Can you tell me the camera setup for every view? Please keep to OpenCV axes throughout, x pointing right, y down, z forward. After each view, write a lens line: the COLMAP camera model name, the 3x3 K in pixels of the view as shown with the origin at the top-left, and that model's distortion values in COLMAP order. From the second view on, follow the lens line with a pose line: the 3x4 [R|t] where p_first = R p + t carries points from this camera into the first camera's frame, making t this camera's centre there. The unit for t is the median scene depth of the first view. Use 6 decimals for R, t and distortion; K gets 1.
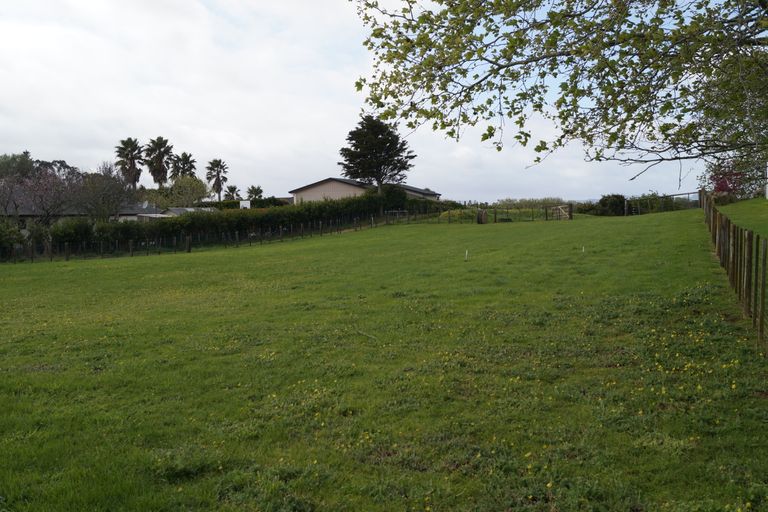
lens RADIAL K [[680.8, 0, 384.0], [0, 680.8, 256.0], [0, 0, 1]] dist [-0.004244, -0.082047]
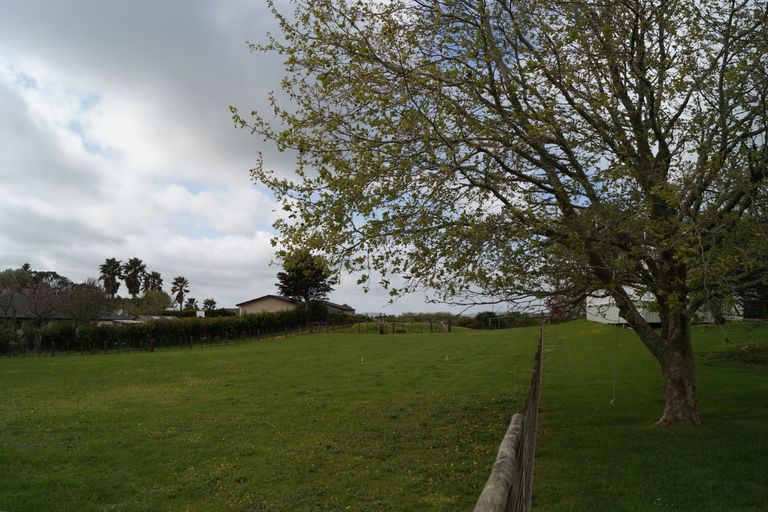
lens RADIAL K [[595.7, 0, 384.0], [0, 595.7, 256.0], [0, 0, 1]] dist [-0.034548, -0.044141]
pose [[0.997270, 0.023085, 0.070143, 0.059616], [-0.012295, 0.988528, -0.150535, -0.022584], [-0.072813, 0.149261, 0.986113, -0.132276]]
